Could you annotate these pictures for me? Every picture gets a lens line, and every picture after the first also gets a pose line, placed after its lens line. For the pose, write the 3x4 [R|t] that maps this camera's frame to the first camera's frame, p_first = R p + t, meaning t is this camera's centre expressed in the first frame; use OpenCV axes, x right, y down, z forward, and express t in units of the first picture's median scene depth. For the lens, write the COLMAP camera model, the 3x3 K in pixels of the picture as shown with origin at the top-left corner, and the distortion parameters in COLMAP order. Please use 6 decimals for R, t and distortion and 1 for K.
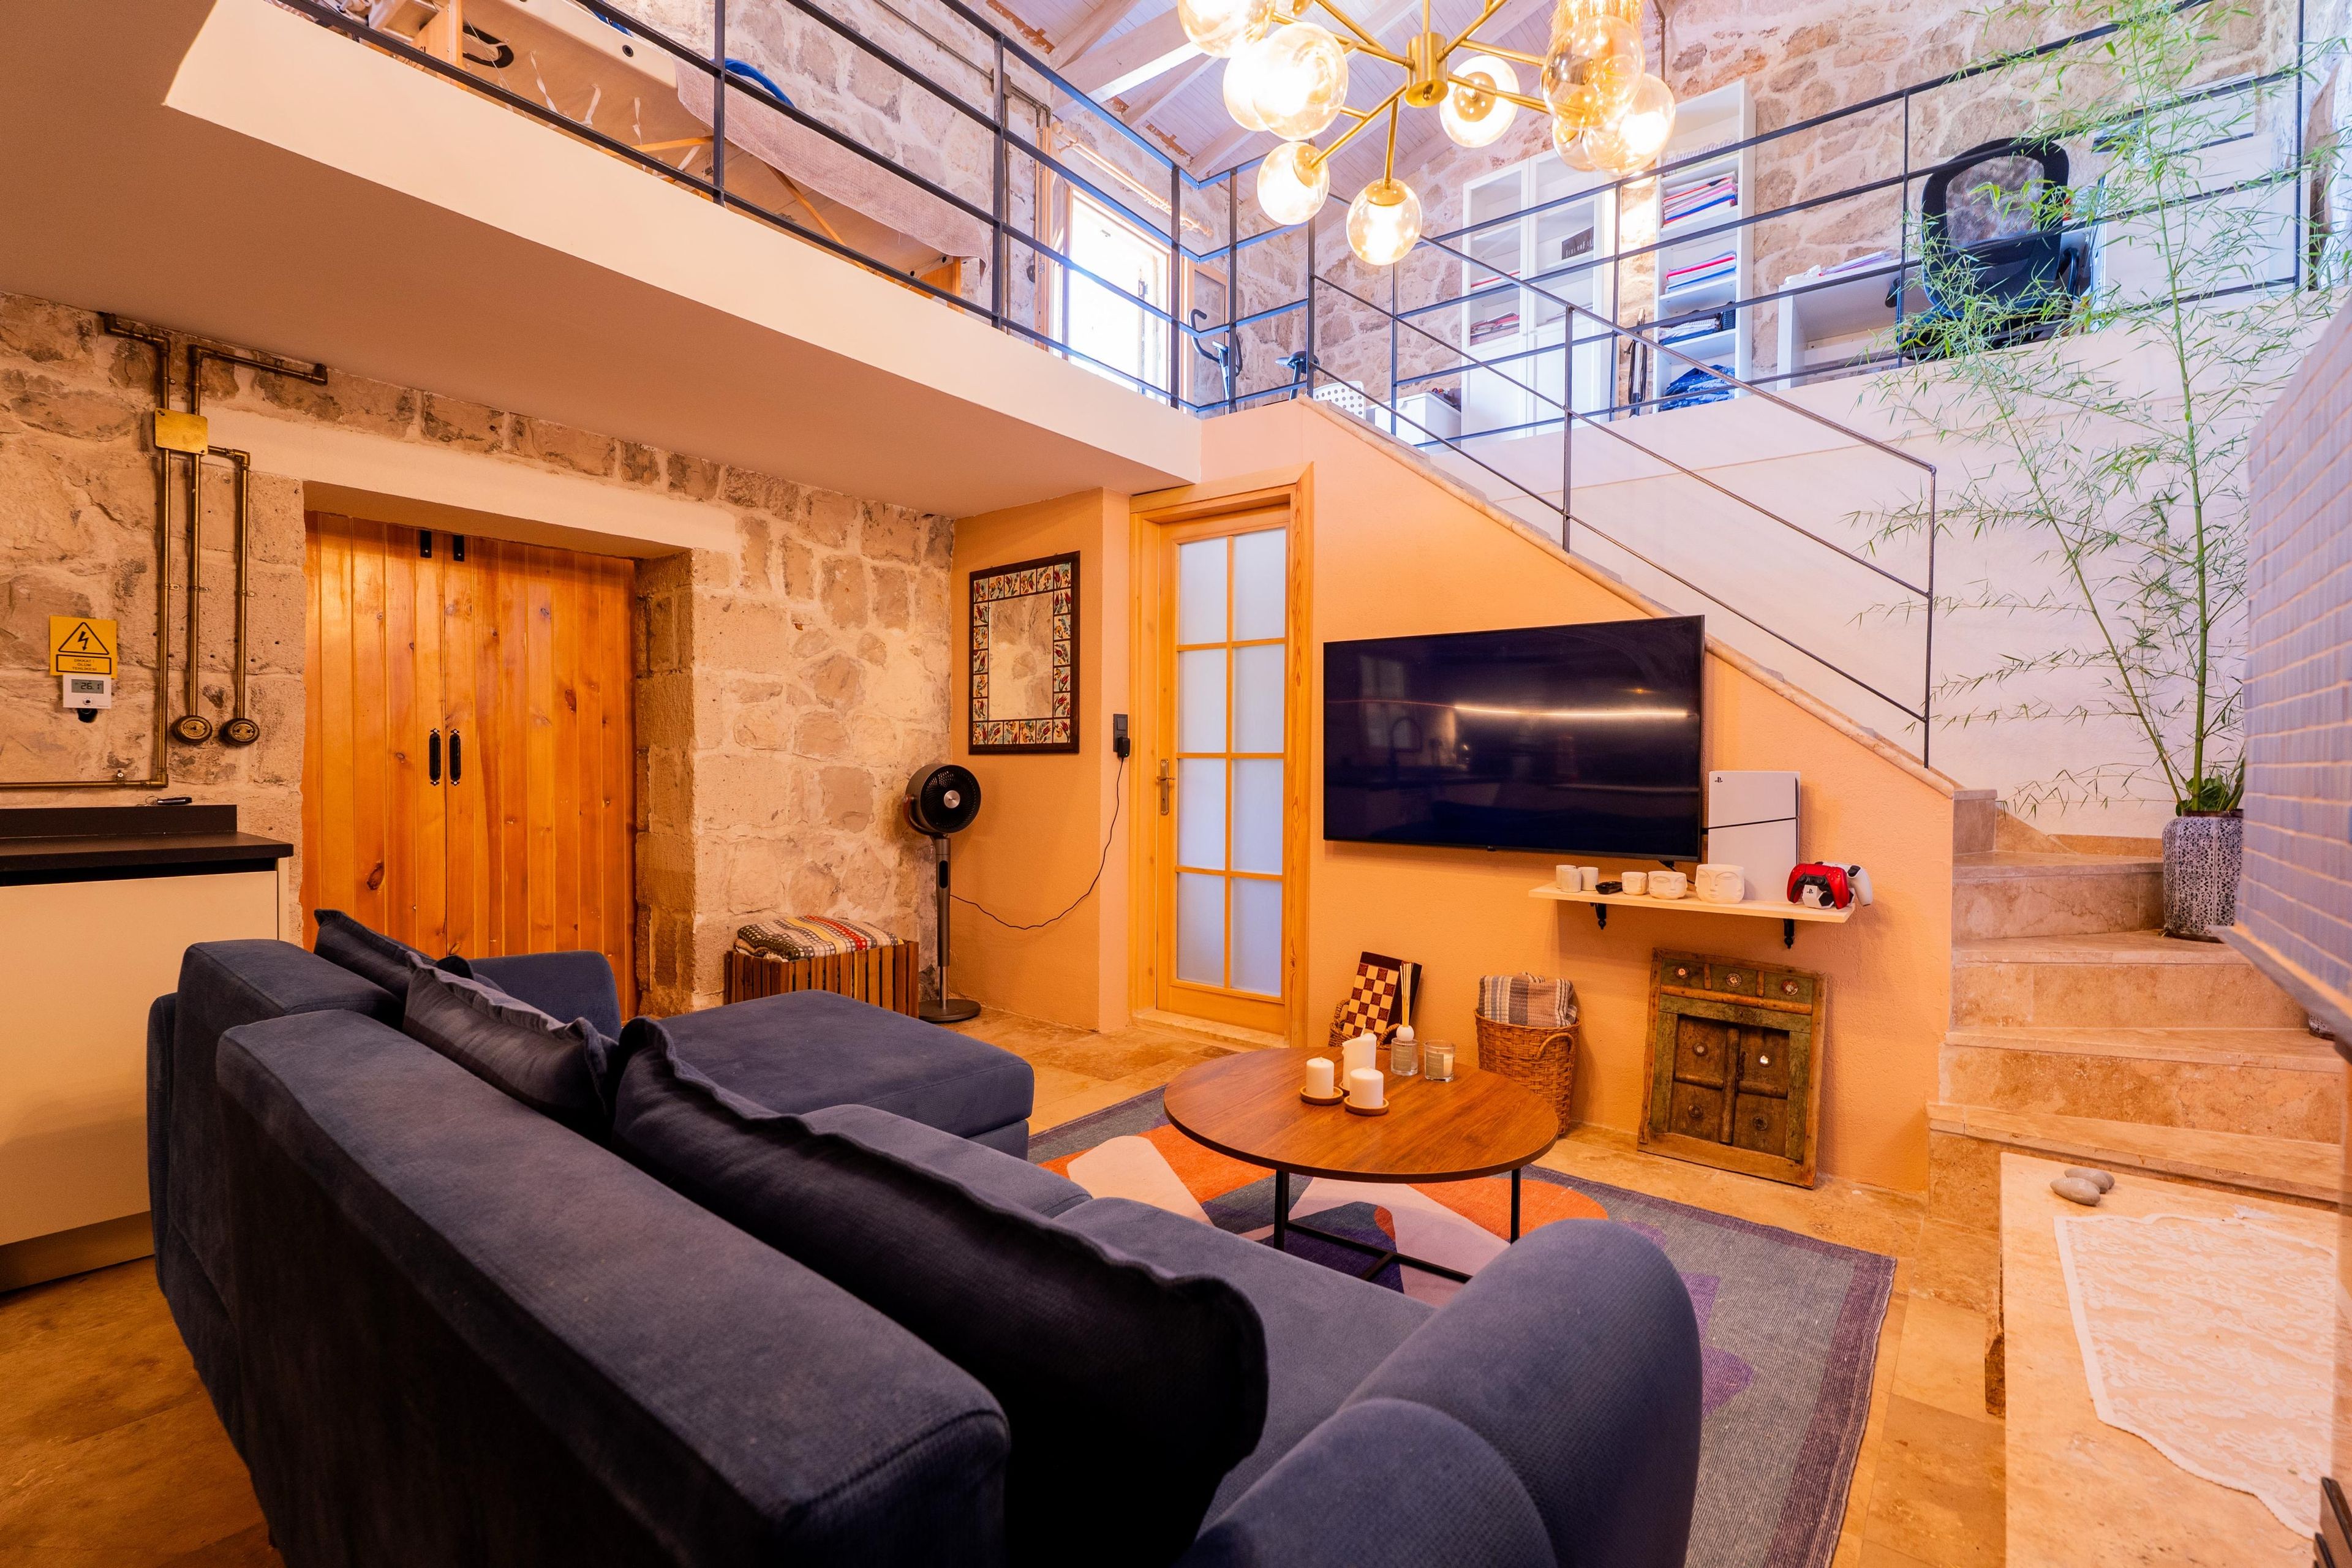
lens RADIAL K [[1041.0, 0, 1175.4], [0, 1041.0, 781.3], [0, 0, 1]] dist [0.000327, -0.000448]
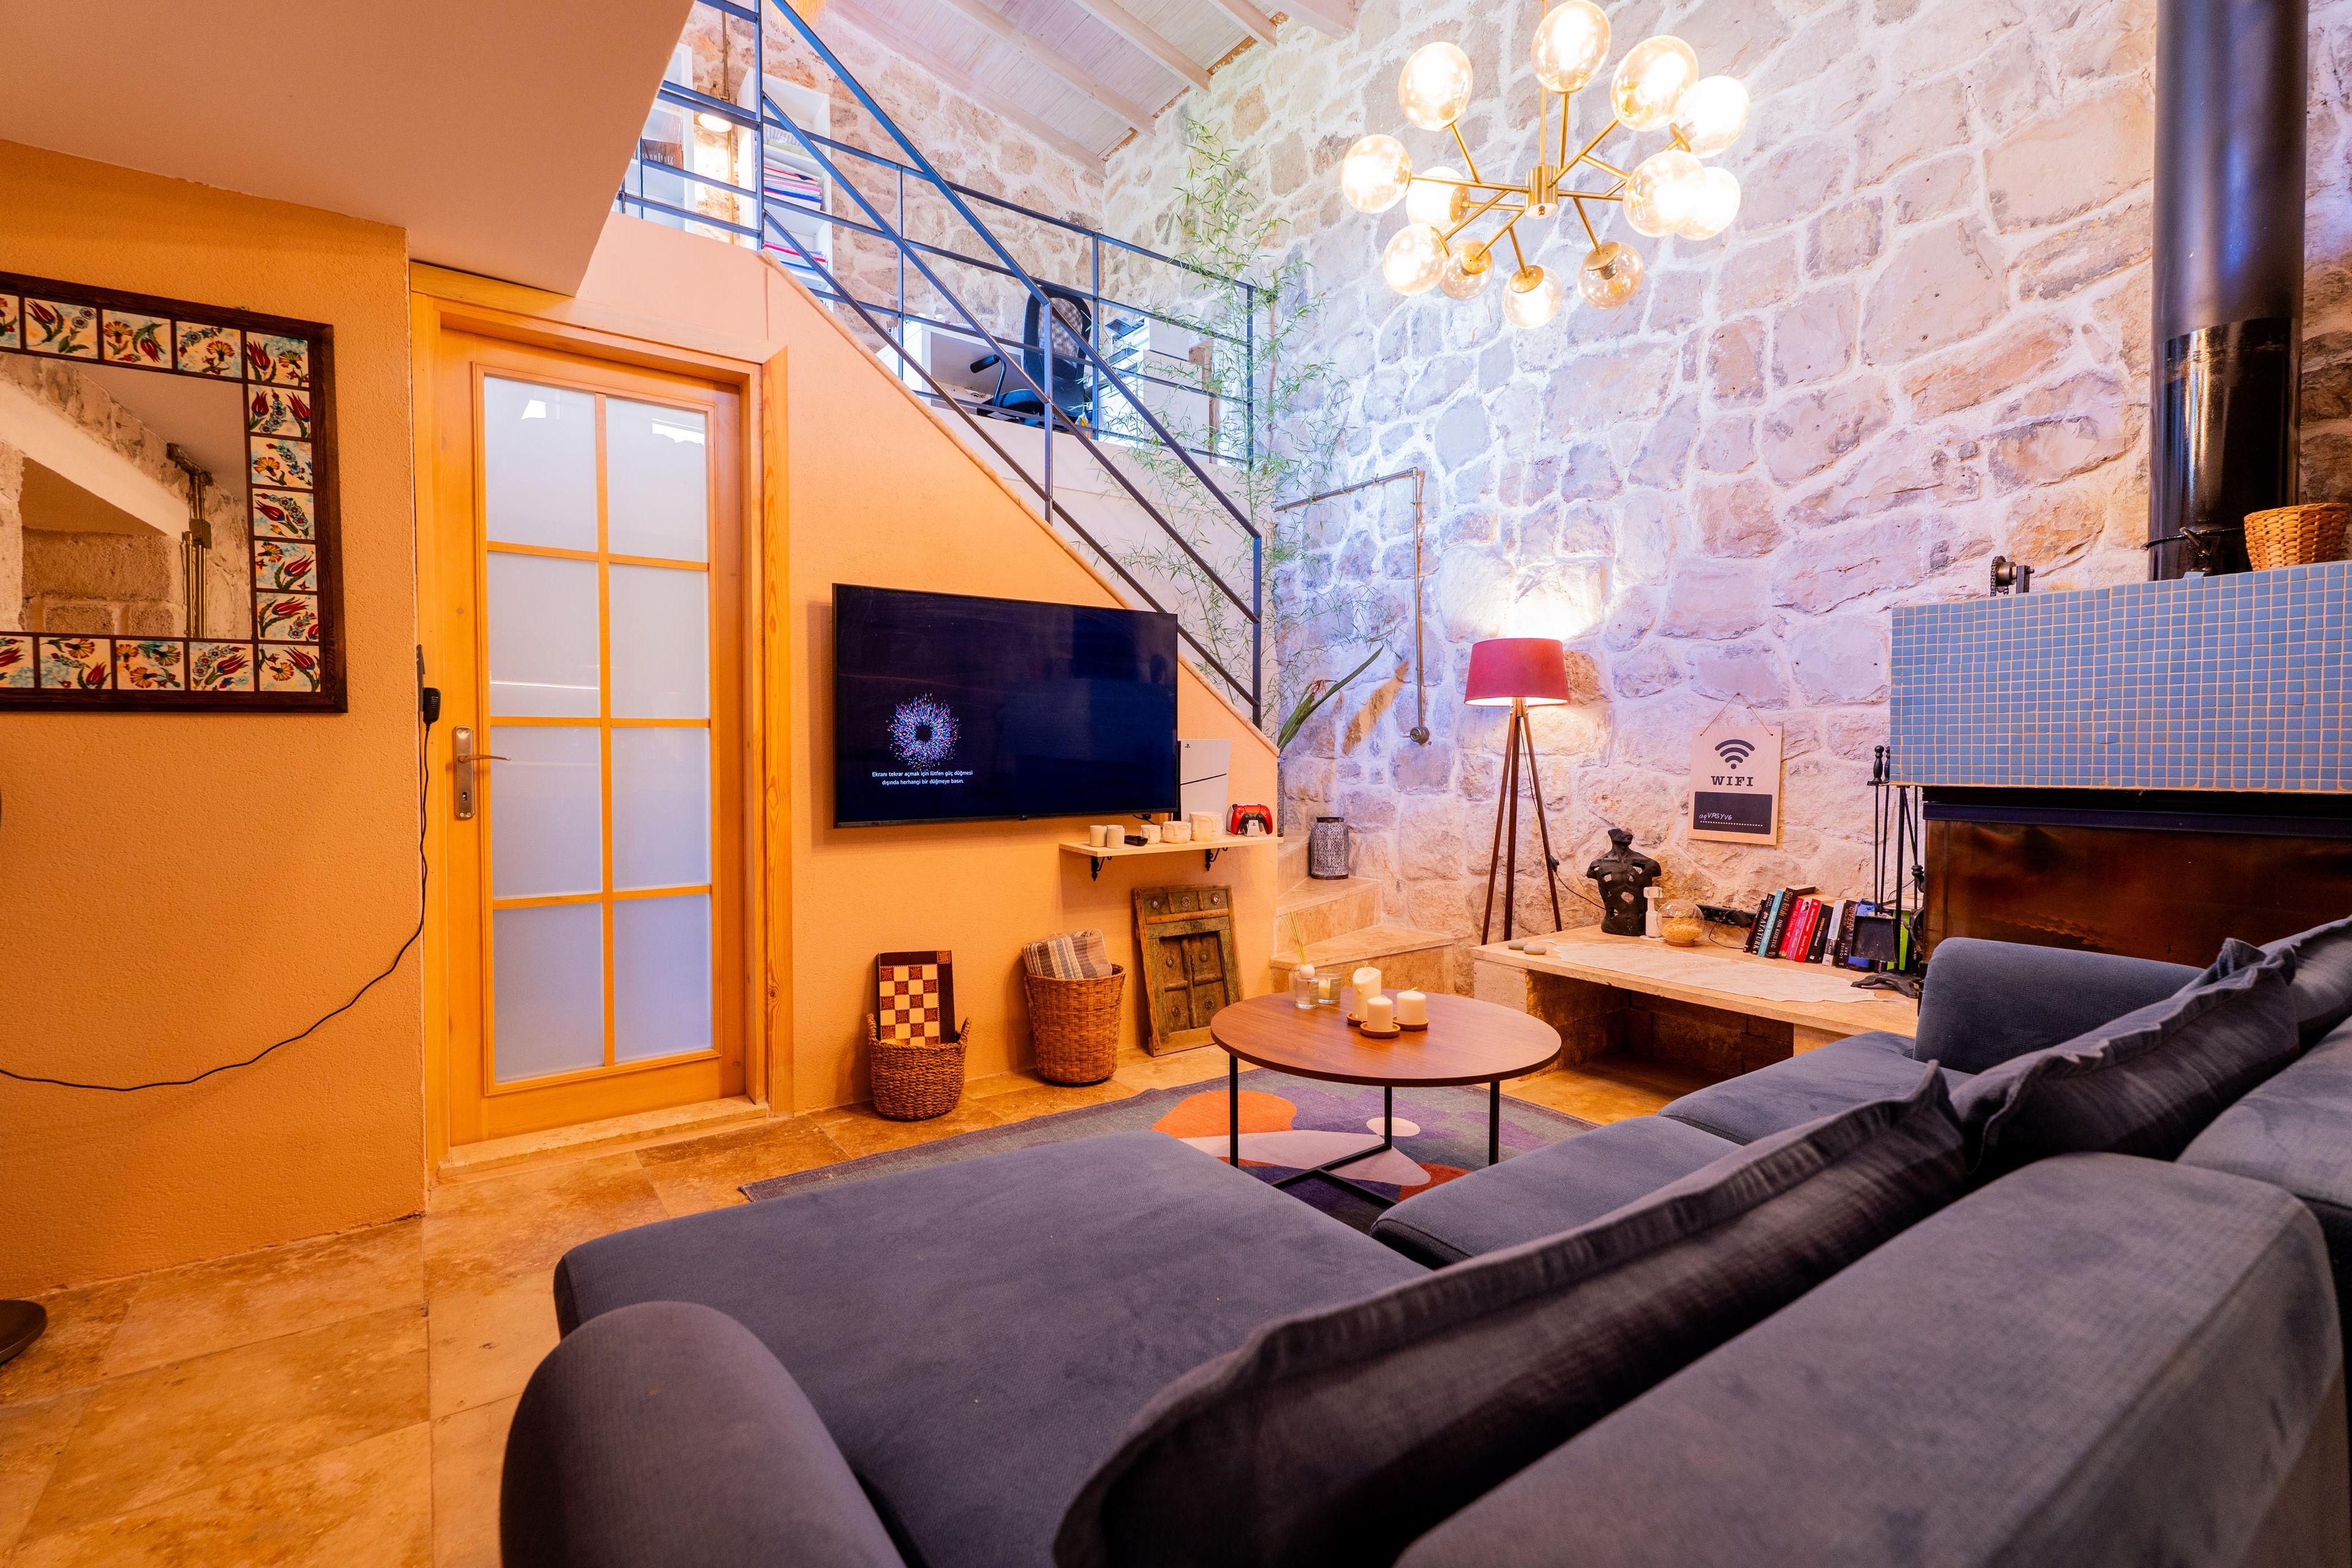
lens RADIAL K [[1041.0, 0, 1176.4], [0, 1041.0, 776.0], [0, 0, 1]] dist [0.000327, -0.000448]
pose [[0.277255, -0.032460, 0.960248, -0.577857], [0.020627, 0.999400, 0.027828, -0.001074], [-0.960575, 0.012092, 0.277758, 0.535753]]
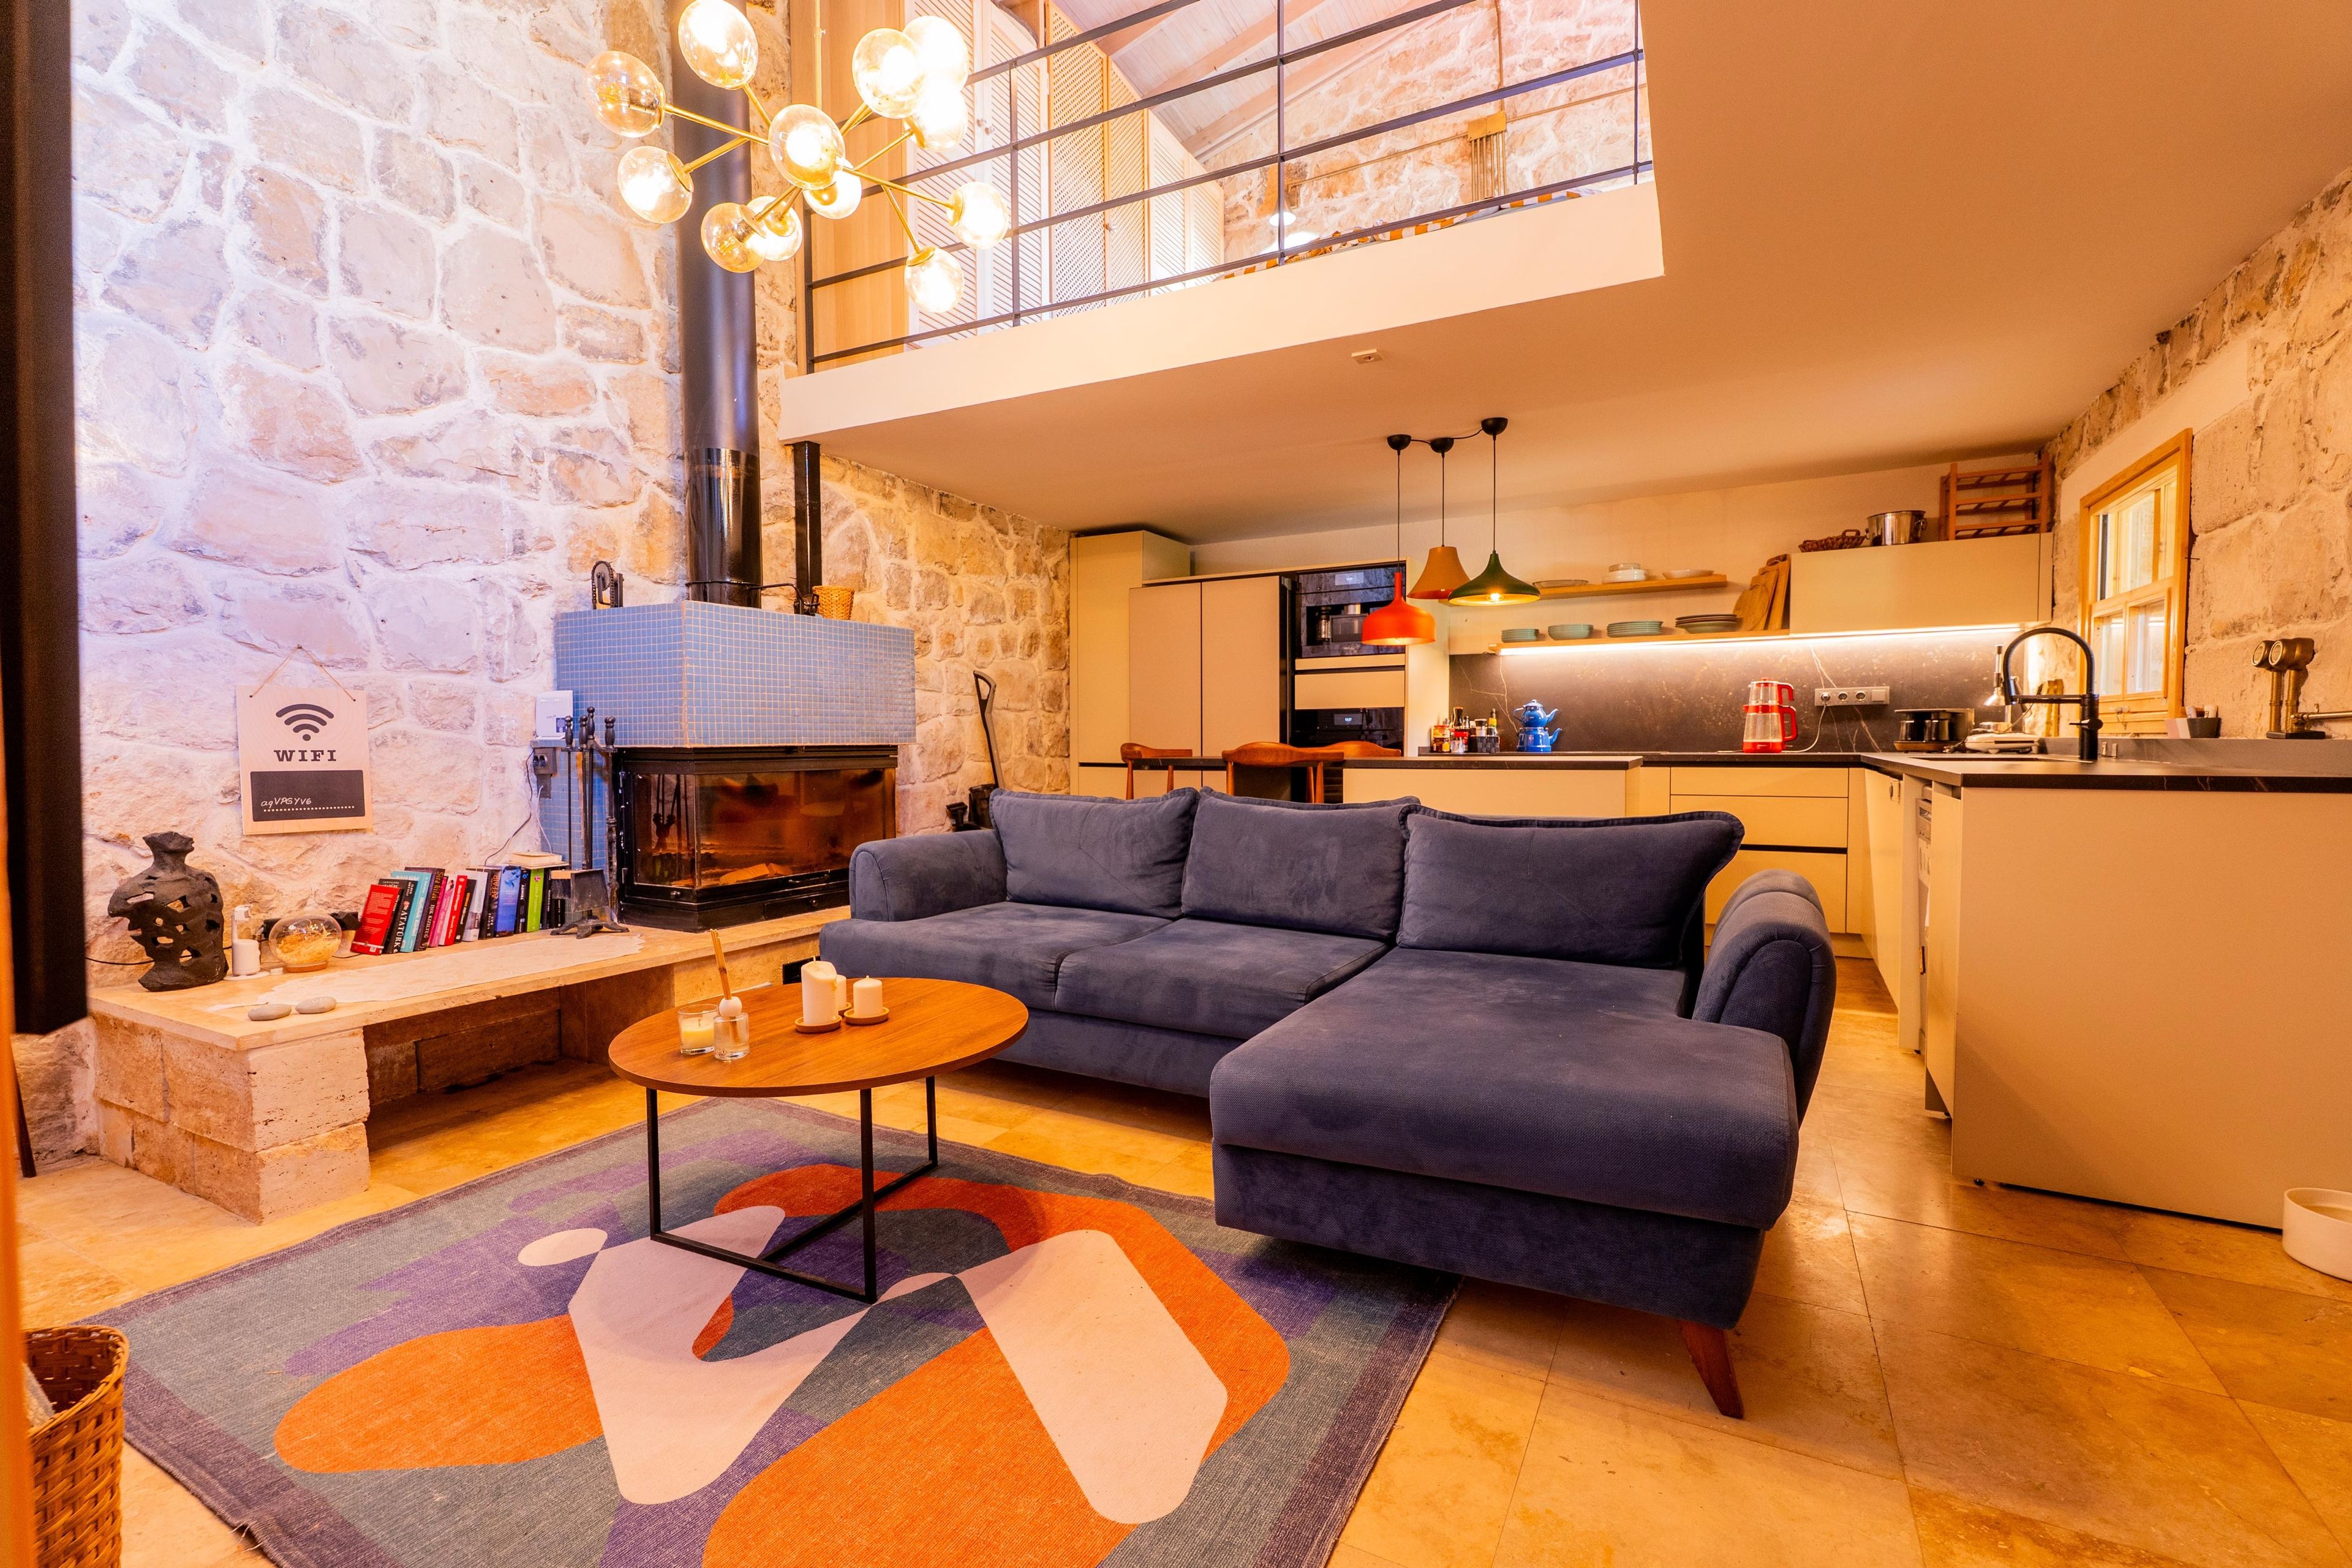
lens RADIAL K [[1041.0, 0, 1181.0], [0, 1041.0, 770.3], [0, 0, 1]] dist [0.000327, -0.000448]
pose [[-0.983972, -0.001786, -0.178315, 0.013891], [-0.010382, 0.998828, 0.047283, 0.008845], [0.178022, 0.048376, -0.982837, 1.210287]]
